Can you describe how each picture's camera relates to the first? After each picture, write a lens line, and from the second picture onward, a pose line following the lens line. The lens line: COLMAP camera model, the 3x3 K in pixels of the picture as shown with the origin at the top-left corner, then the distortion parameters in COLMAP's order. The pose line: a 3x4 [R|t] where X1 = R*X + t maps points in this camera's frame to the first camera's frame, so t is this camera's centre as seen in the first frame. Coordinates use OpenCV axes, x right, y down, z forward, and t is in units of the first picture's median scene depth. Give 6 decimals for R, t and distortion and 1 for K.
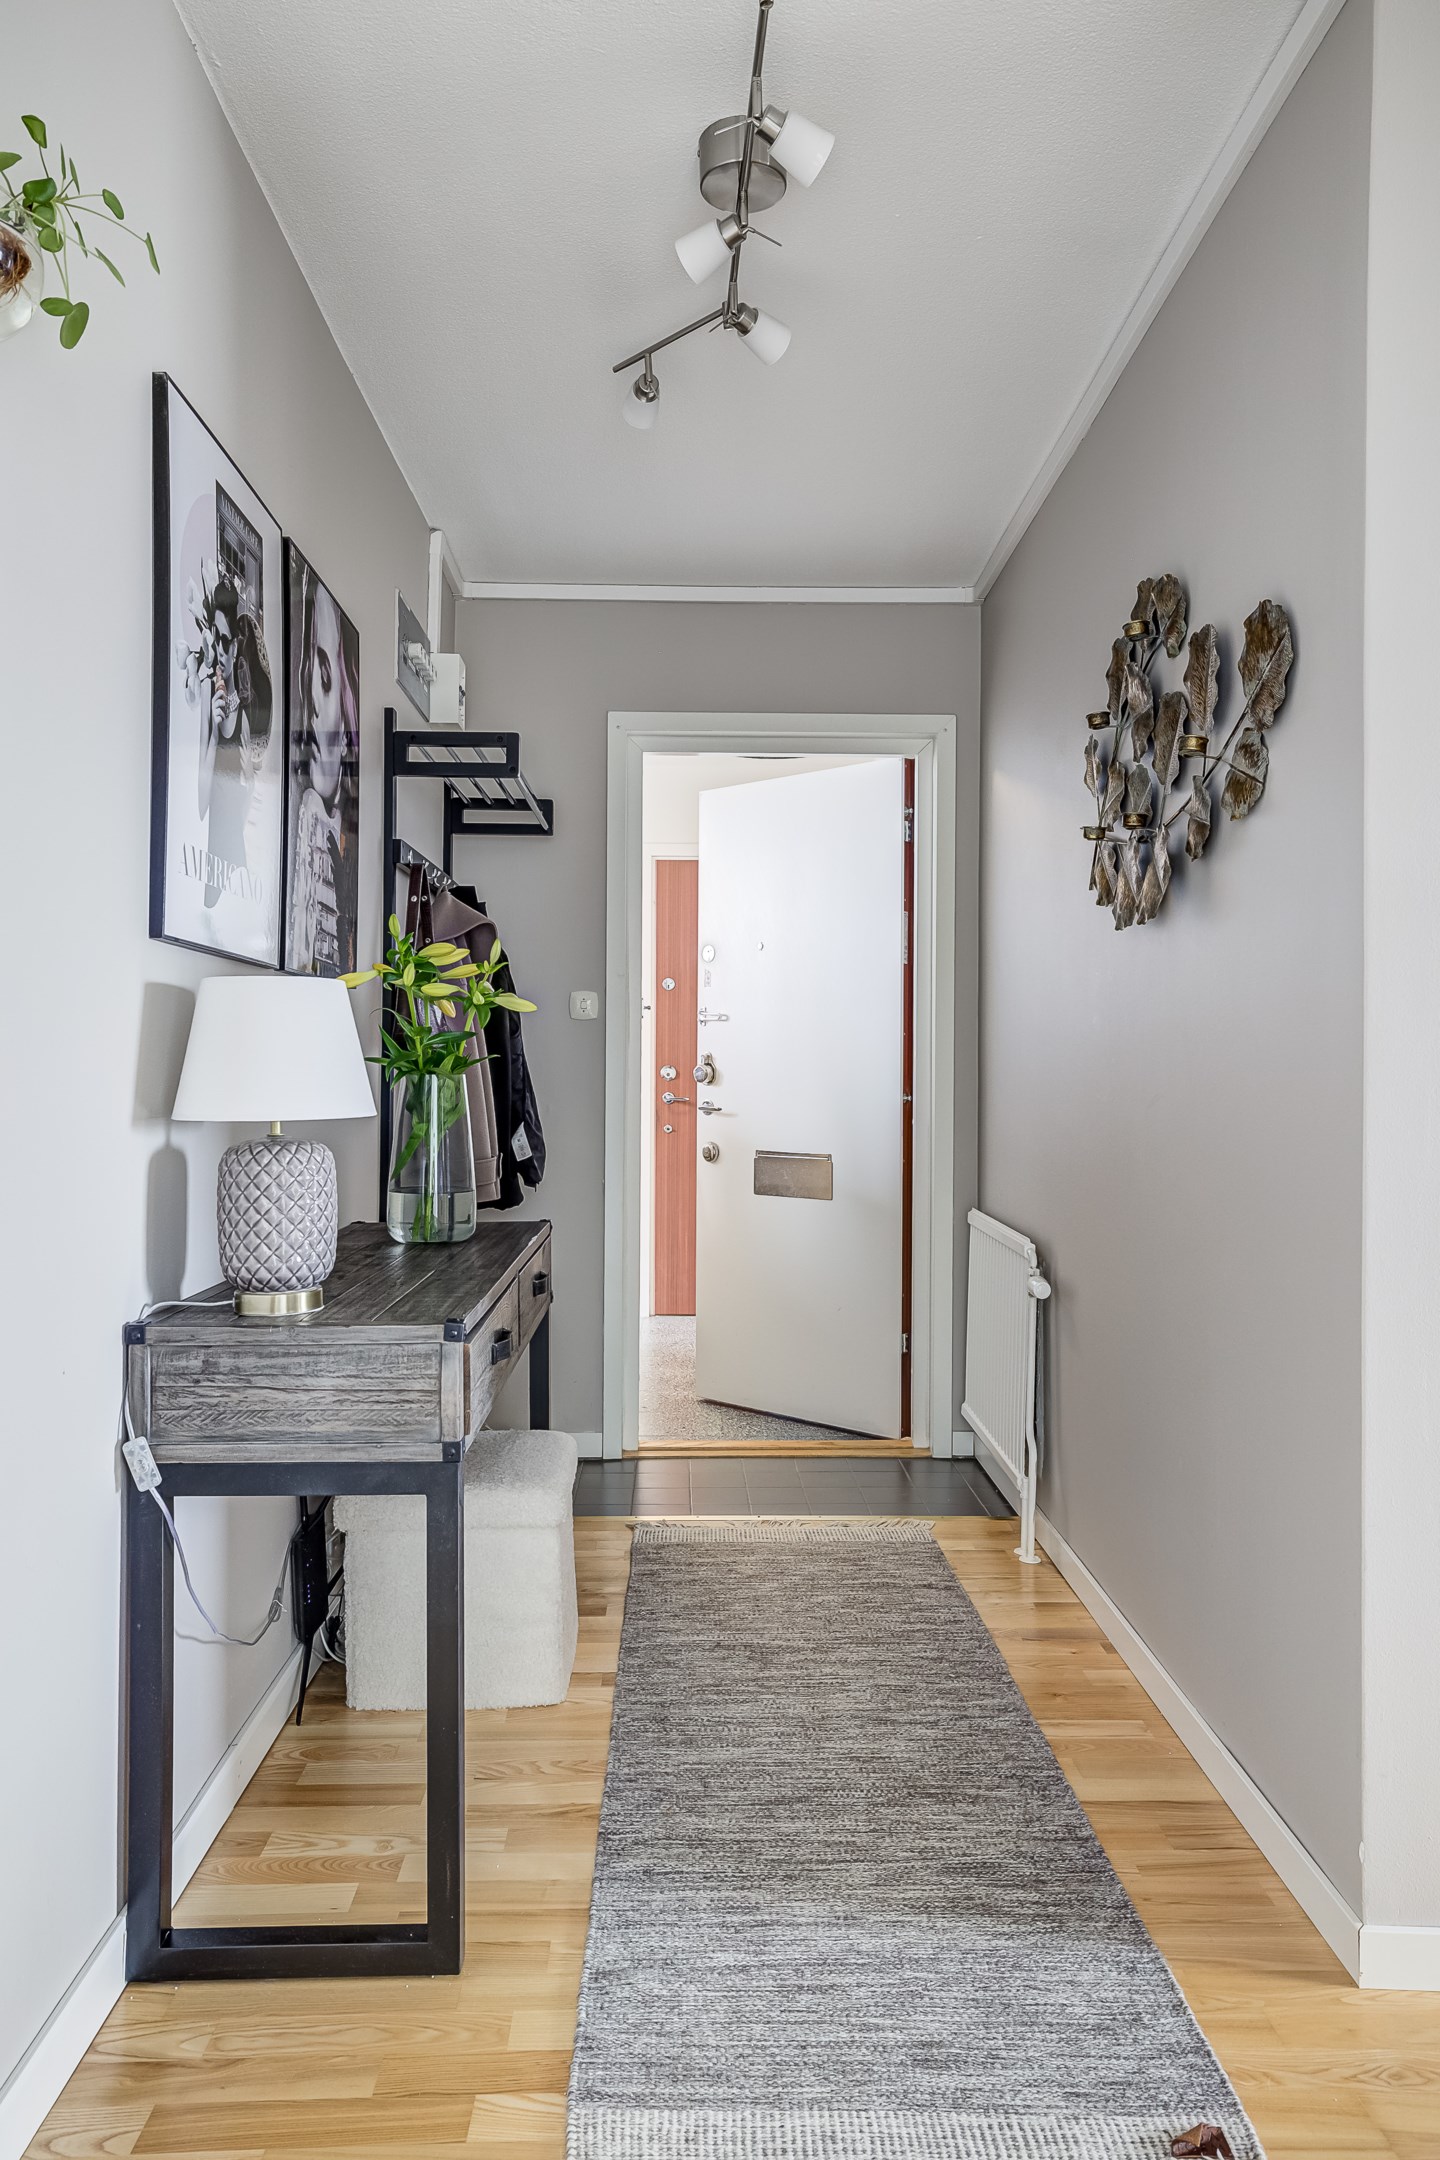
lens RADIAL K [[1406.1, 0, 714.7], [0, 1406.1, 1078.0], [0, 0, 1]] dist [0.031608, 0.001931]
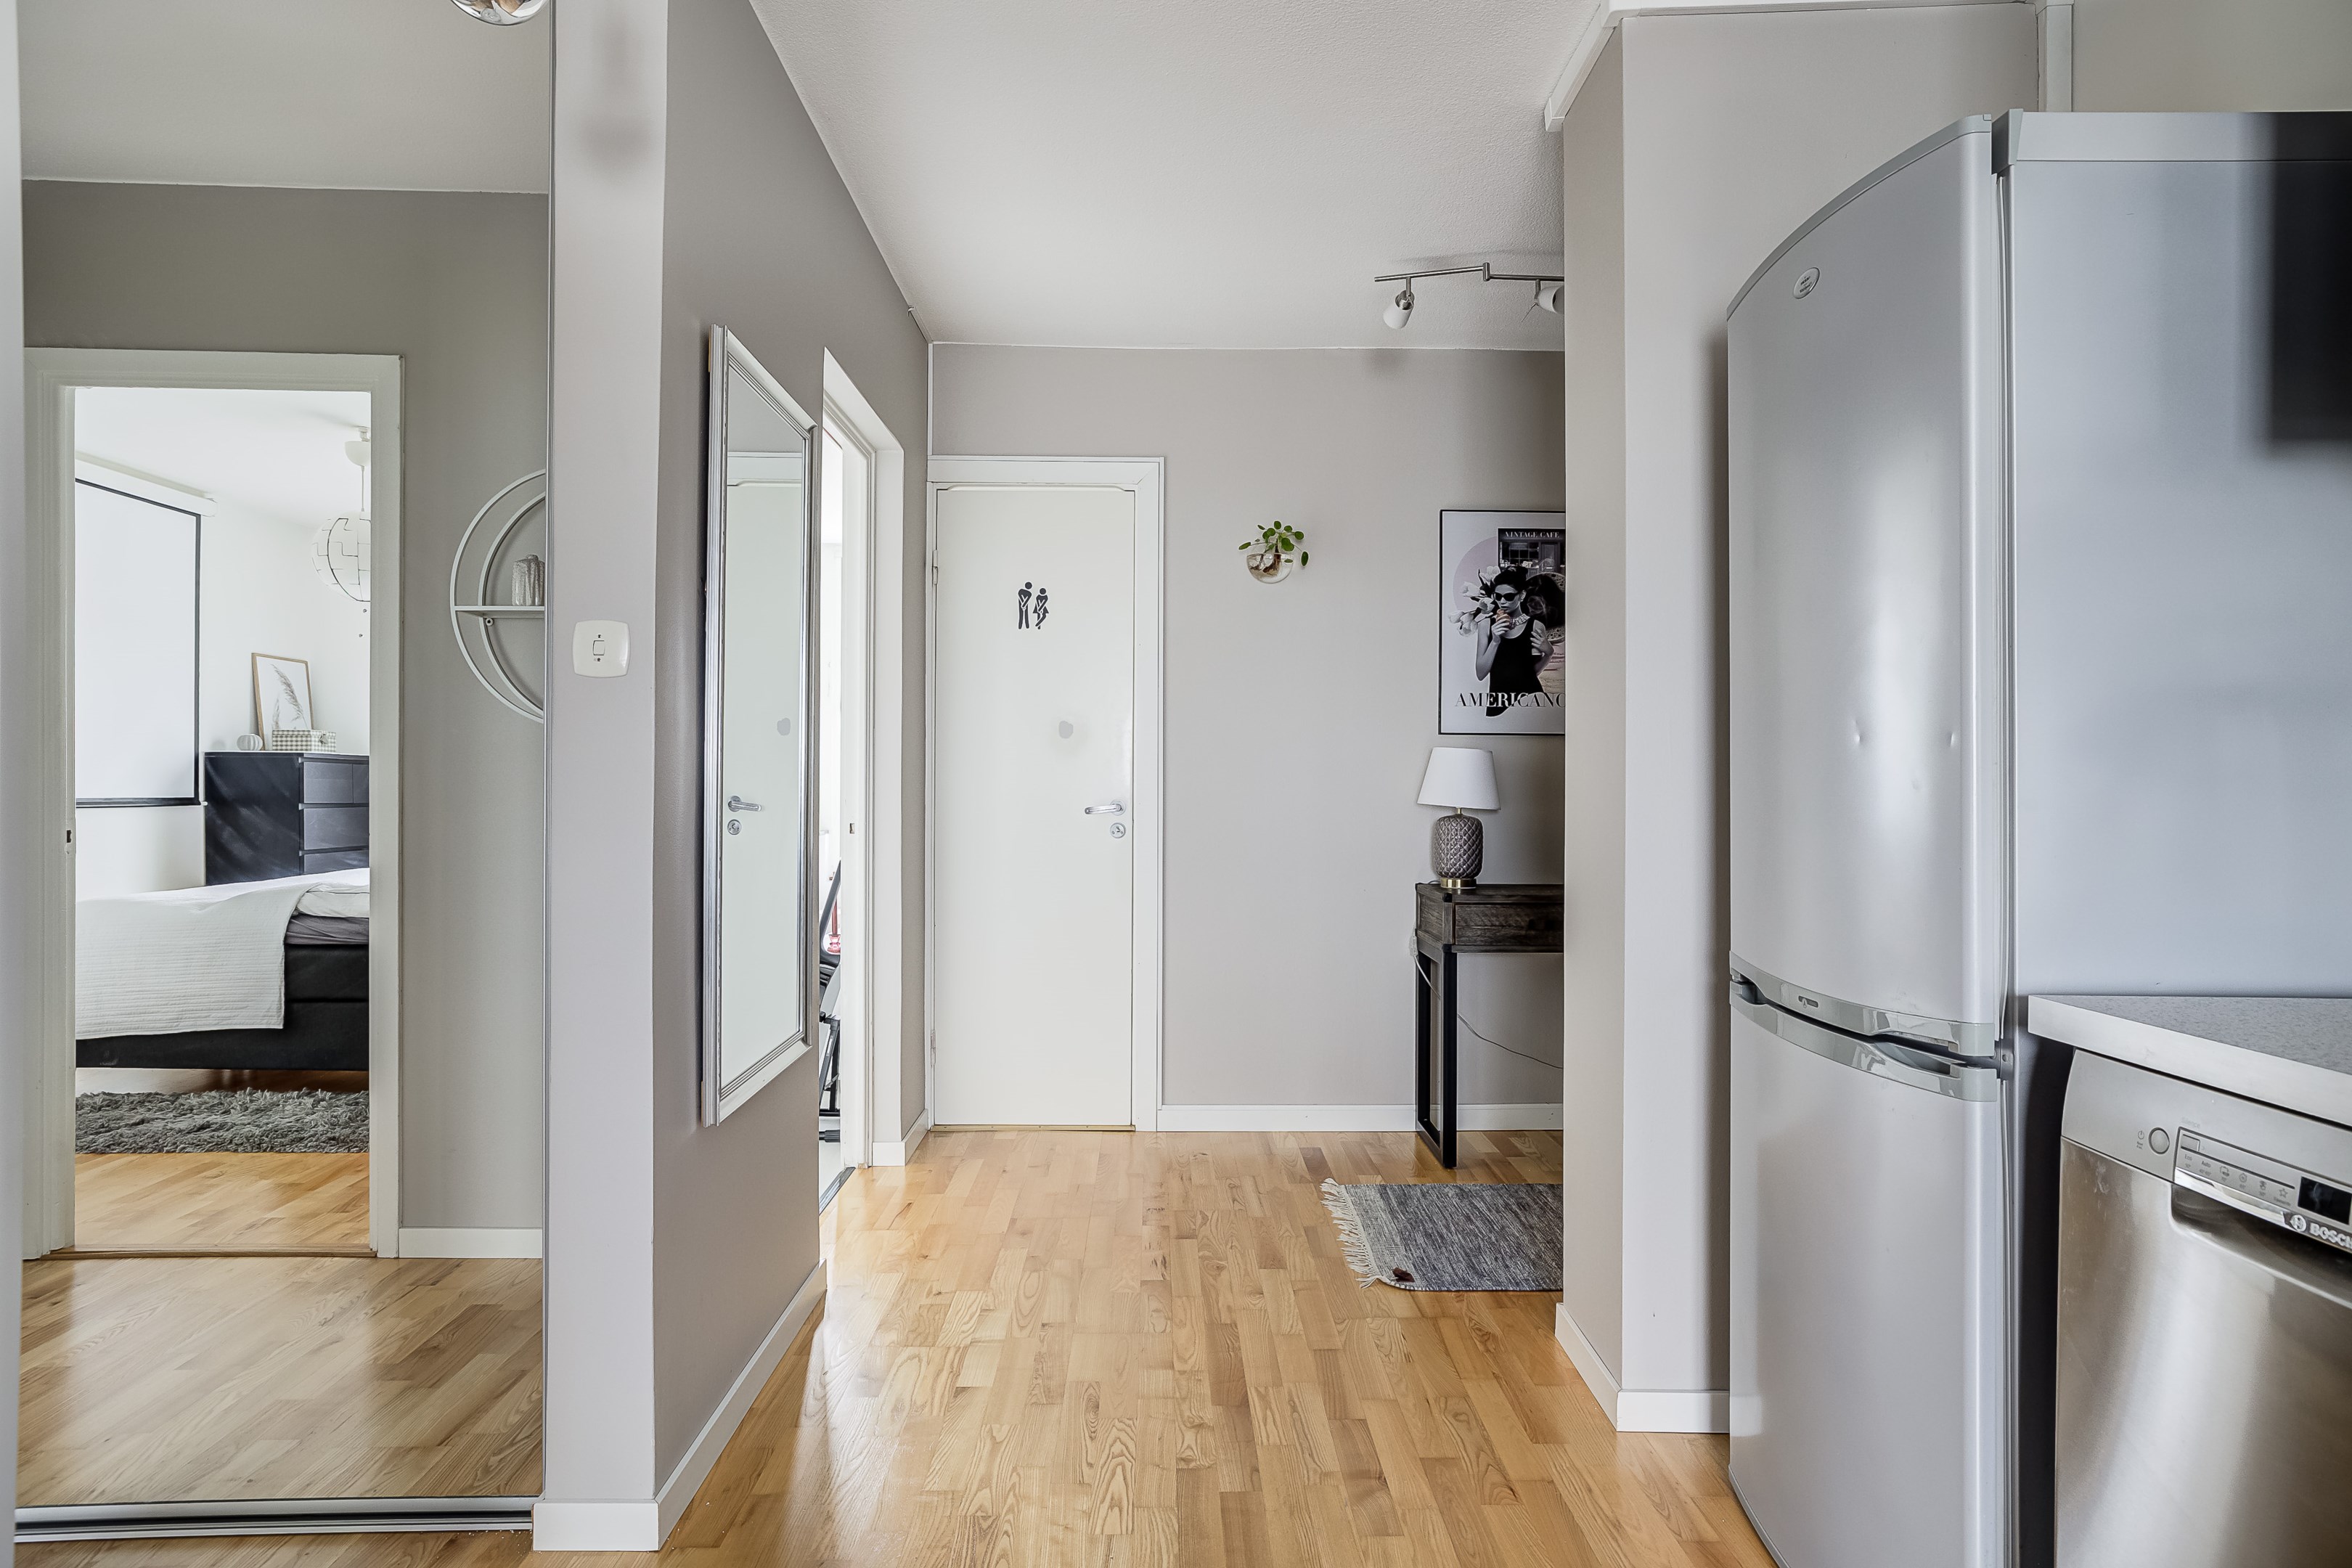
lens RADIAL K [[1235.1, 0, 1179.9], [0, 1235.1, 768.8], [0, 0, 1]] dist [-0.029431, 0.019500]
pose [[0.004777, -0.011092, -0.999927, 2.090611], [-0.004996, 0.999926, -0.011116, -0.011307], [0.999976, 0.005049, 0.004721, 0.610261]]
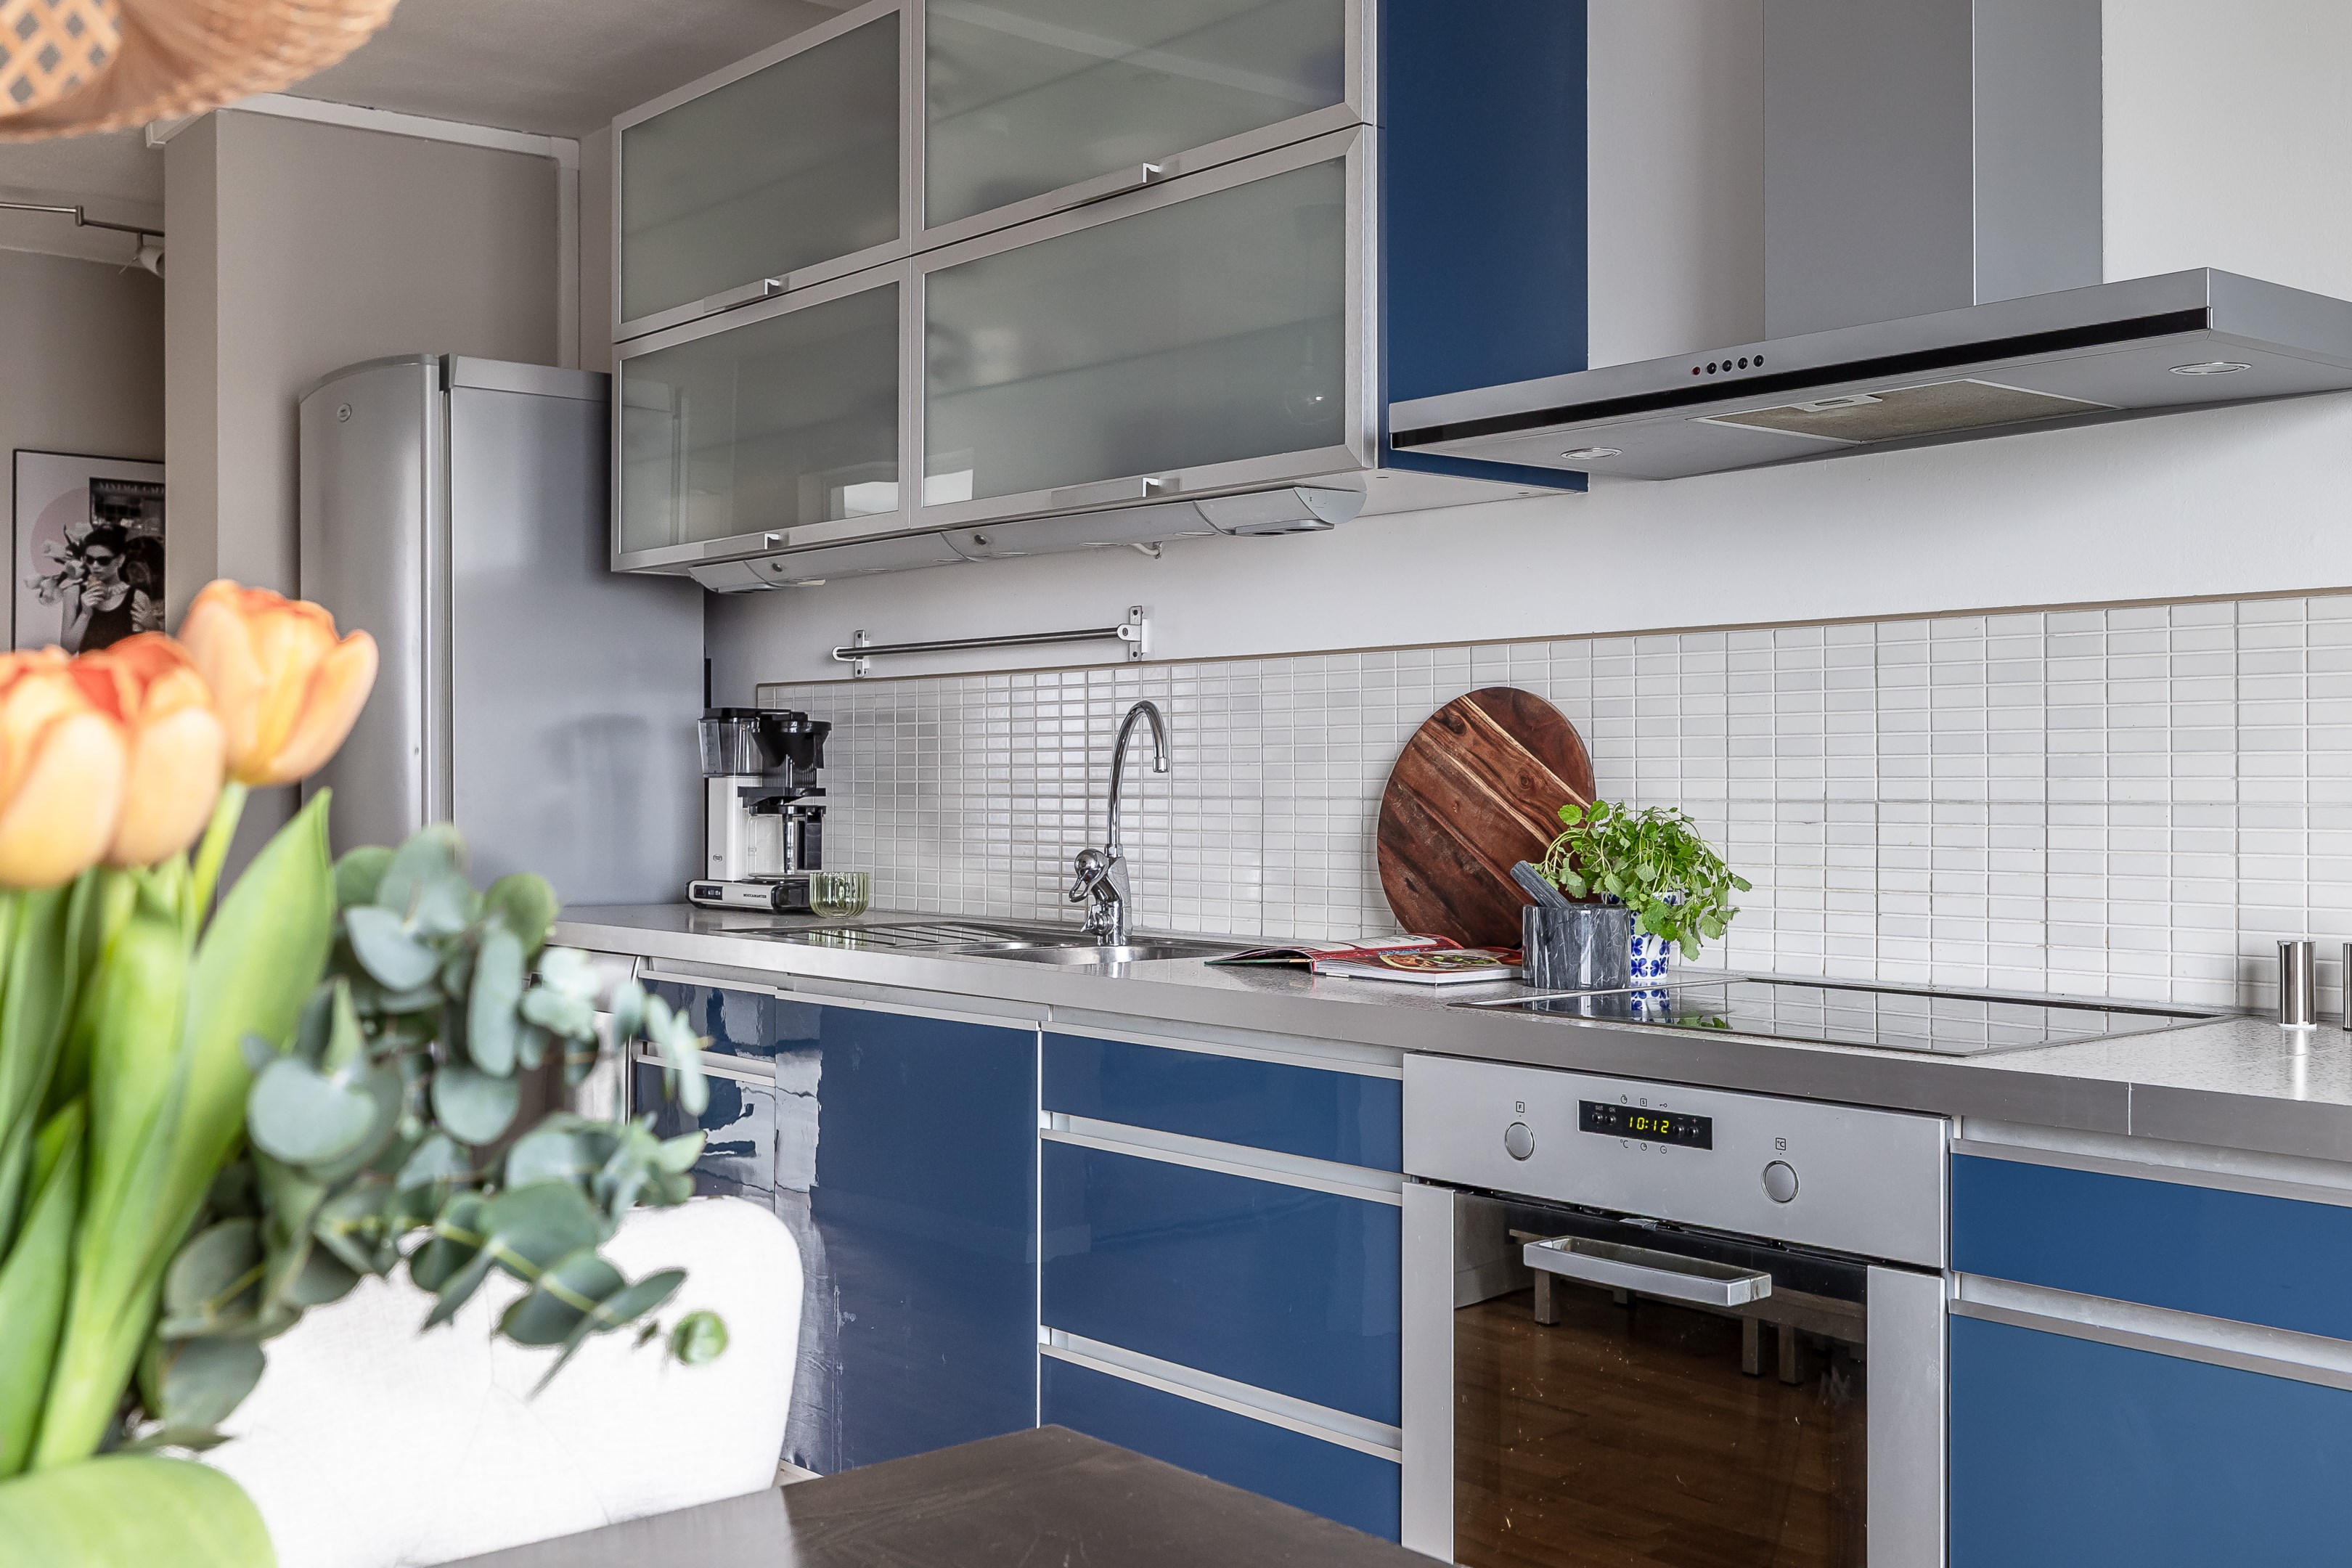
lens RADIAL K [[2344.3, 0, 1168.3], [0, 2344.3, 779.1], [0, 0, 1]] dist [-0.008848, 0.000000]
pose [[0.642091, -0.004931, -0.766613, 3.676944], [0.002060, 0.999987, -0.004706, -0.002399], [0.766626, 0.001443, 0.642093, 0.159167]]
